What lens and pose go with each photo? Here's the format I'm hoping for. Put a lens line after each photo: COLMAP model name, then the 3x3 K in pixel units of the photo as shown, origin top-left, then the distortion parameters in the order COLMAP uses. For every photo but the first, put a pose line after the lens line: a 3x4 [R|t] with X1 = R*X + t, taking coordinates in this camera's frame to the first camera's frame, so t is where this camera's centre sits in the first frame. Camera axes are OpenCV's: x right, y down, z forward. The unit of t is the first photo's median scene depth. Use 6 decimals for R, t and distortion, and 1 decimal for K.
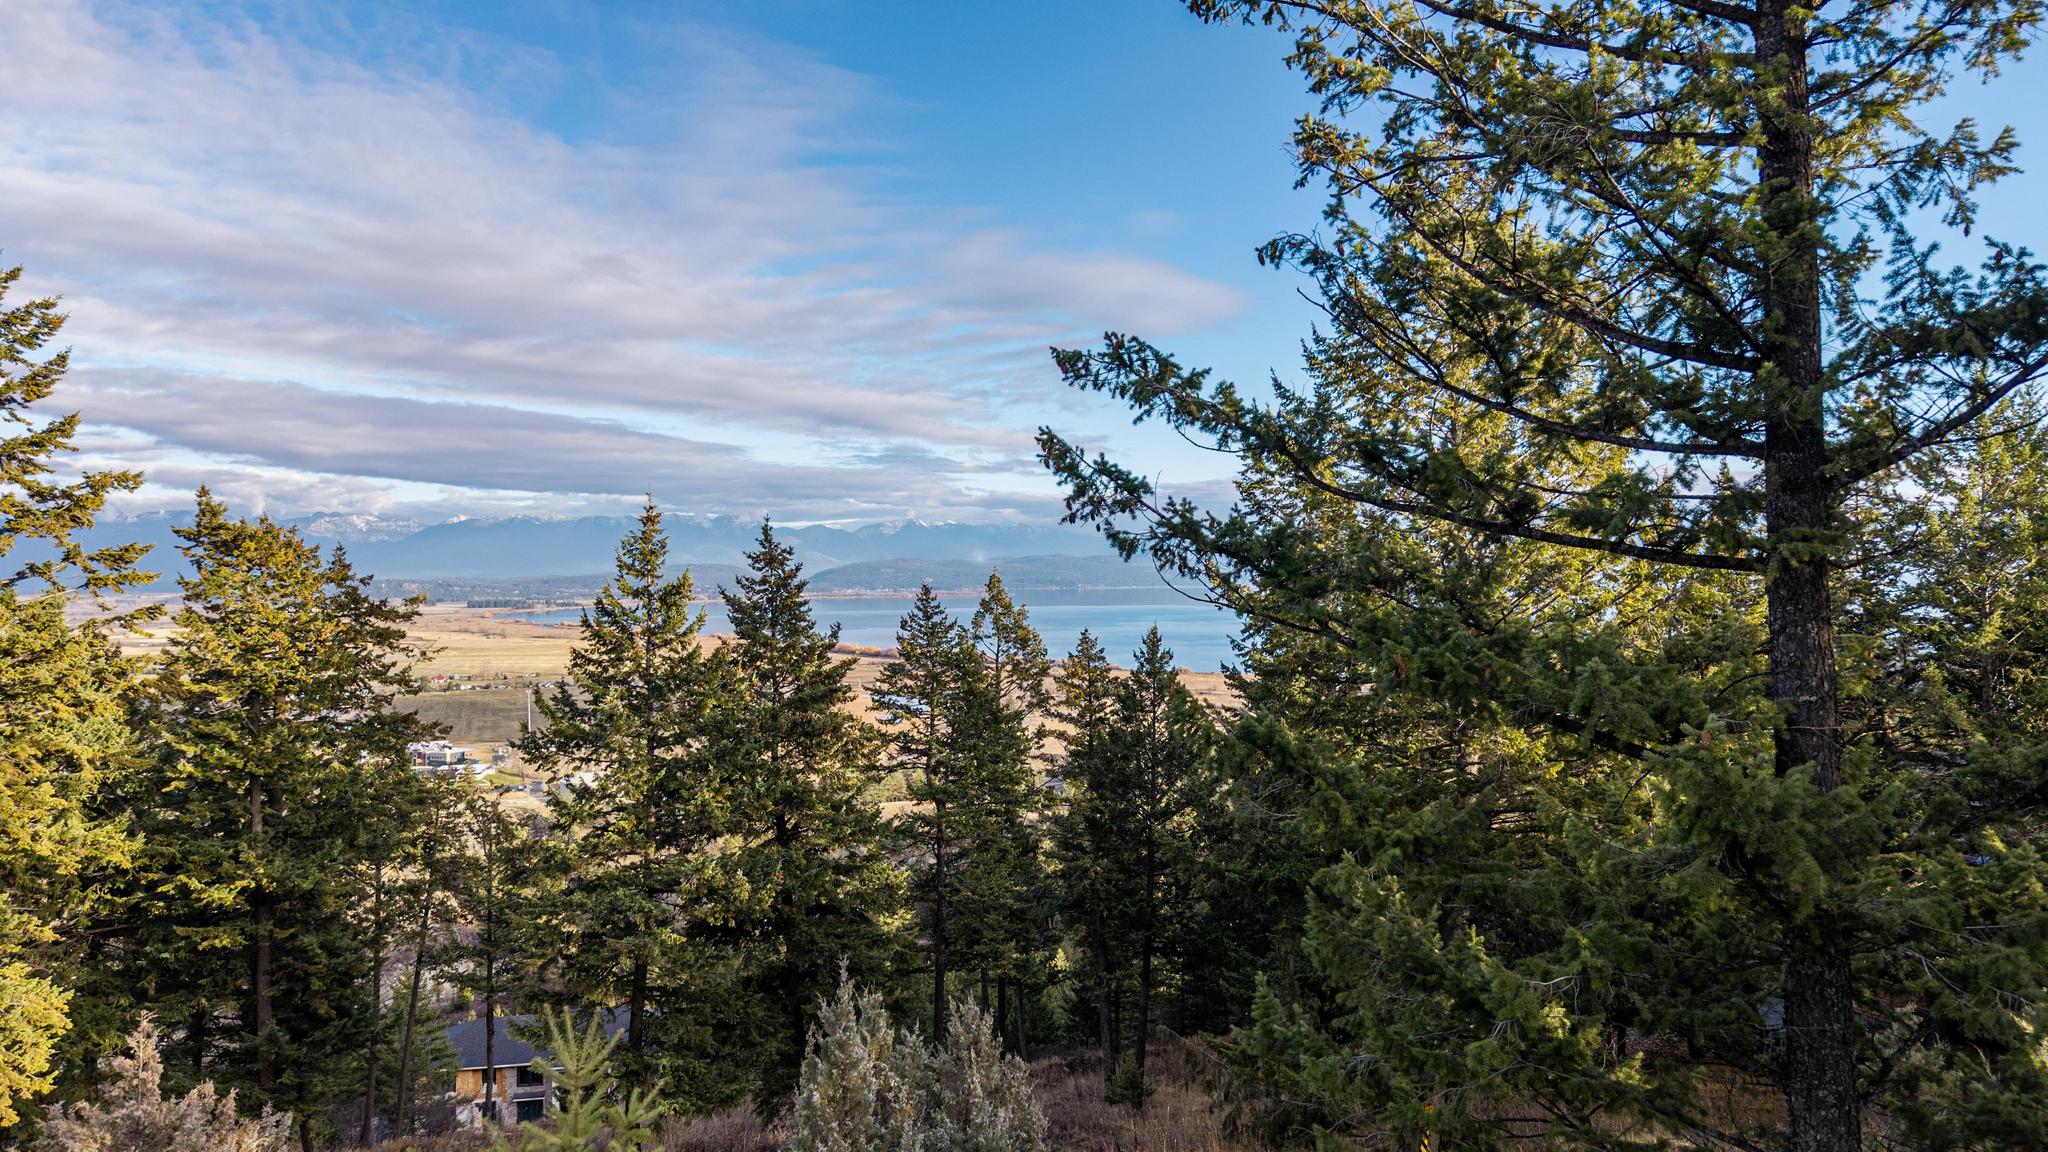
lens RADIAL K [[1381.1, 0, 1018.7], [0, 1381.1, 546.4], [0, 0, 1]] dist [0.036014, -0.024396]
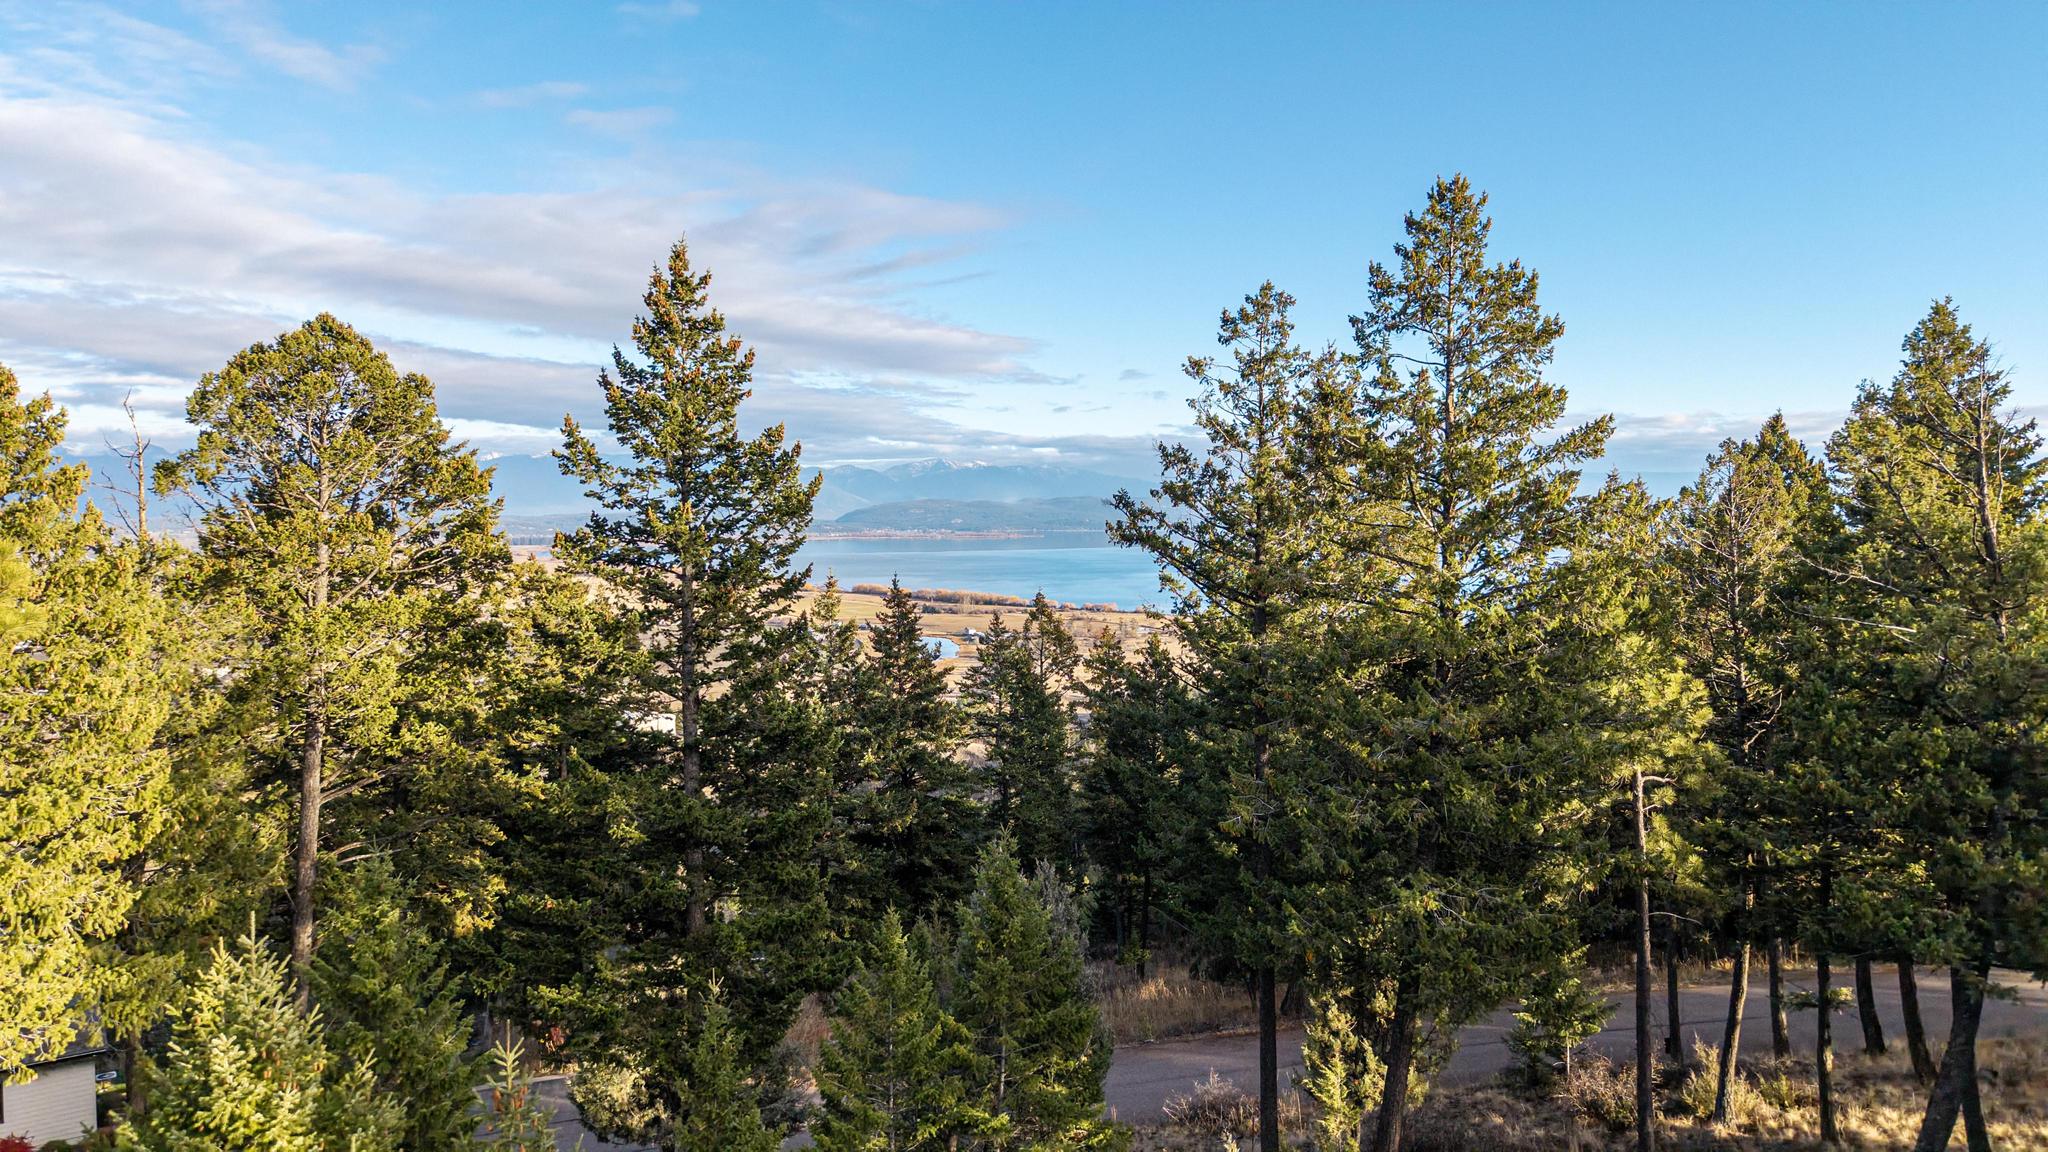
lens RADIAL K [[1381.1, 0, 1018.7], [0, 1381.1, 546.4], [0, 0, 1]] dist [0.036014, -0.024396]
pose [[0.999774, 0.010521, -0.018469, -0.026871], [-0.009661, 0.998893, 0.046047, -0.180024], [0.018933, -0.045858, 0.998769, -0.759717]]
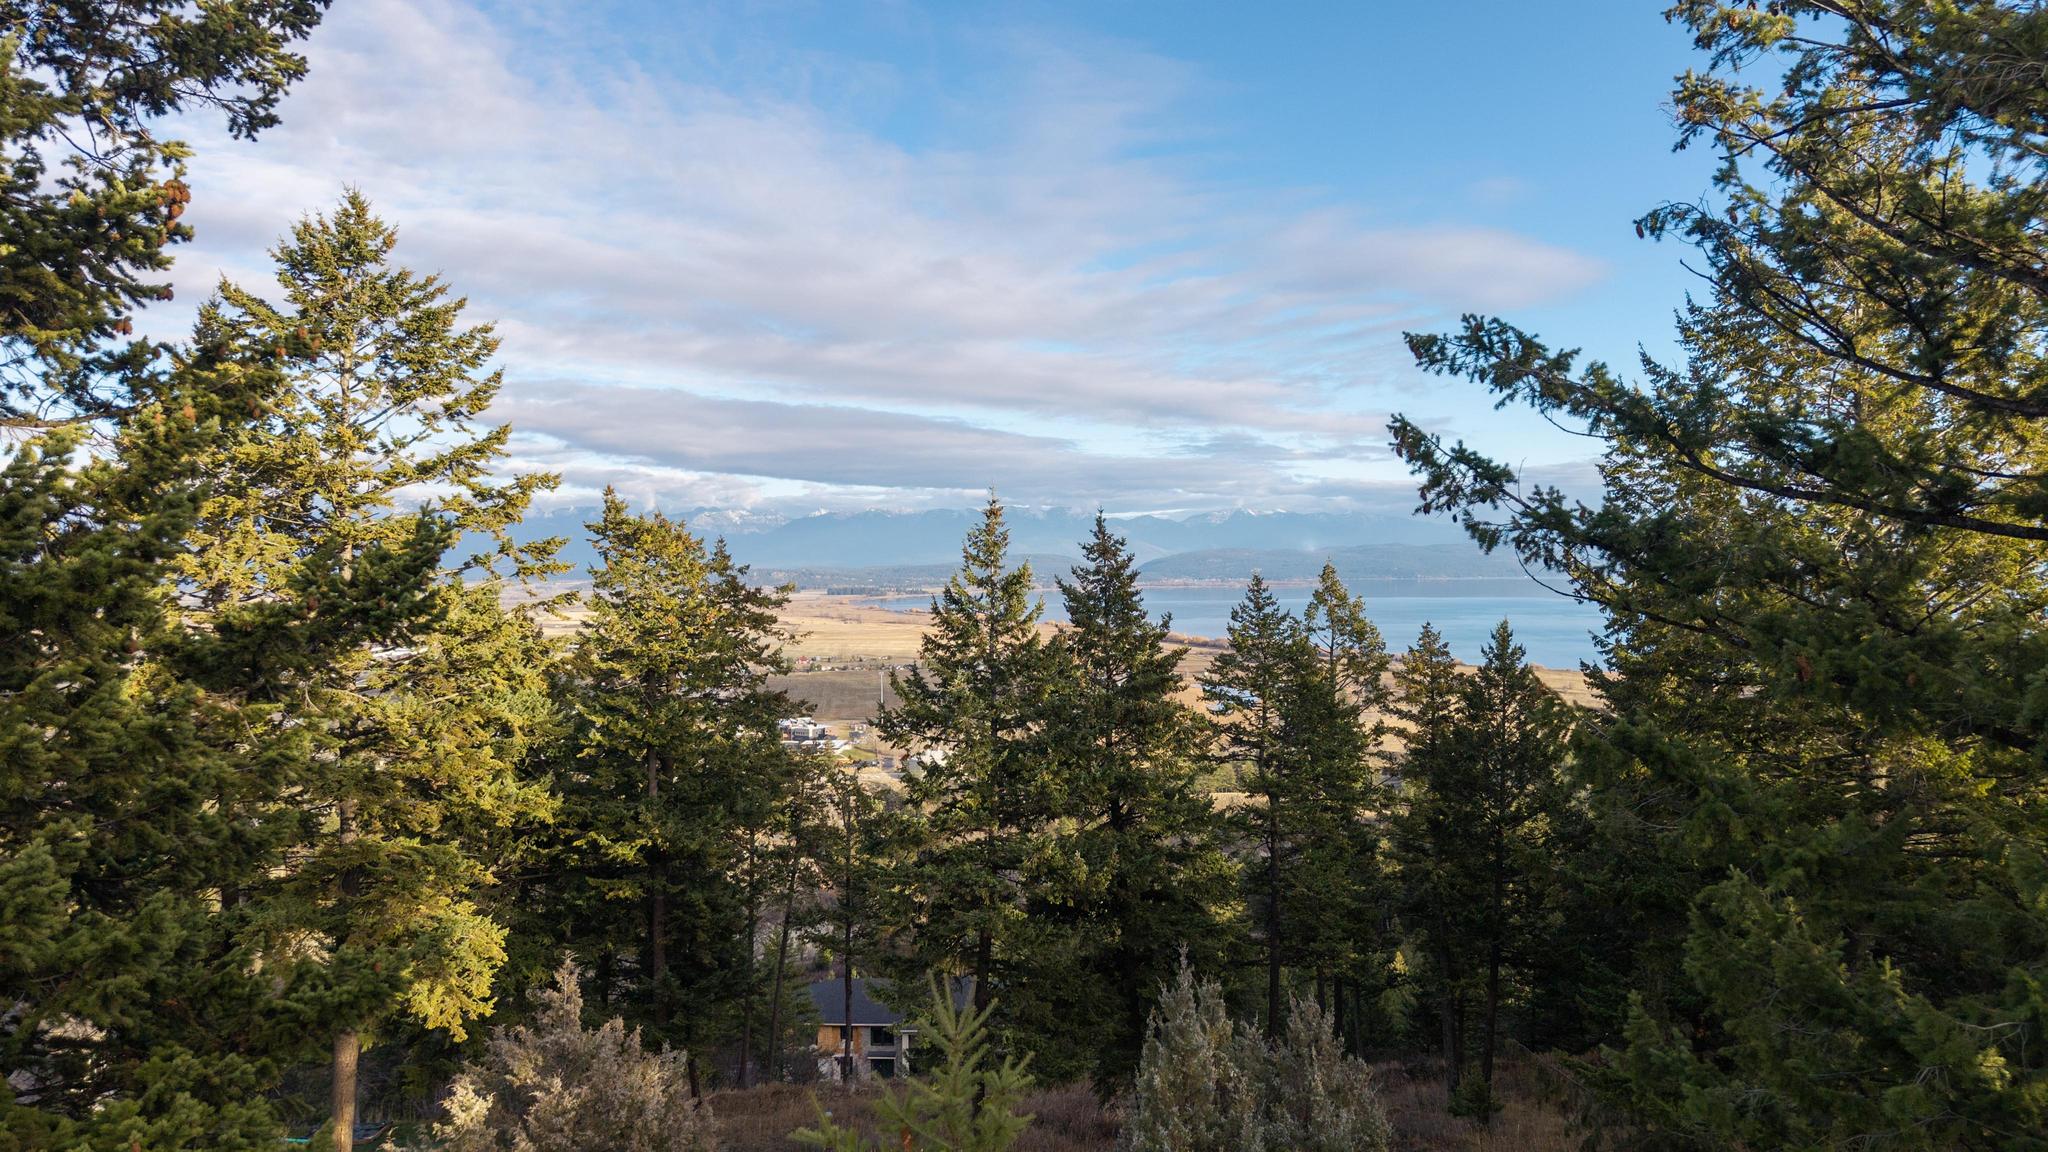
lens RADIAL K [[1381.1, 0, 1018.7], [0, 1381.1, 546.4], [0, 0, 1]] dist [0.036014, -0.024396]
pose [[0.972890, -0.001776, -0.231263, -0.007051], [0.003607, 0.999965, 0.007496, -0.001475], [0.231242, -0.008127, 0.972862, -0.006083]]
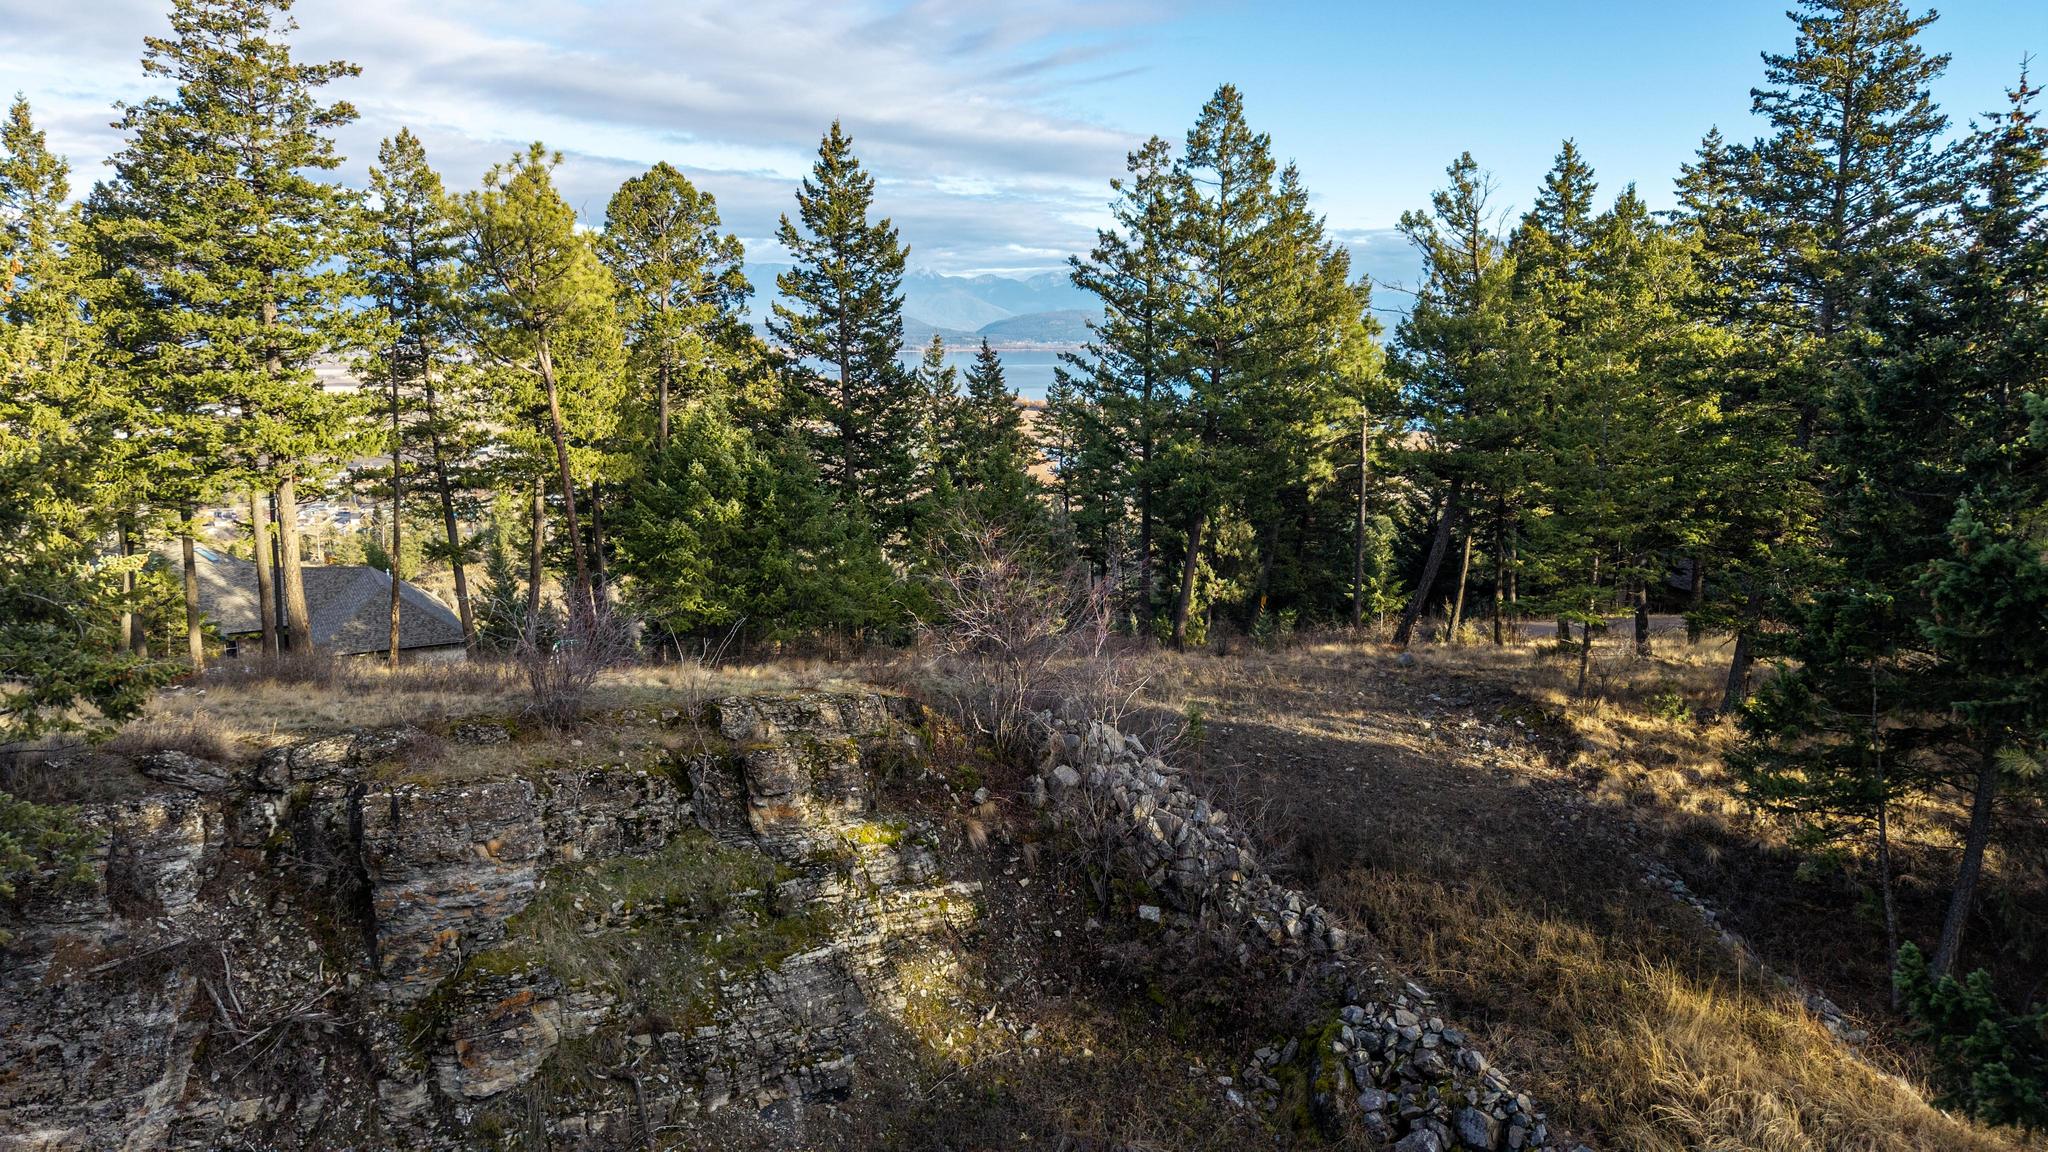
lens RADIAL K [[1387.8, 0, 978.5], [0, 1387.8, 645.1], [0, 0, 1]] dist [0.003593, 0.000274]
pose [[0.988234, 0.049337, -0.144775, 0.198493], [-0.012332, 0.969166, 0.246101, -0.125427], [0.152452, -0.241420, 0.958371, -1.670047]]
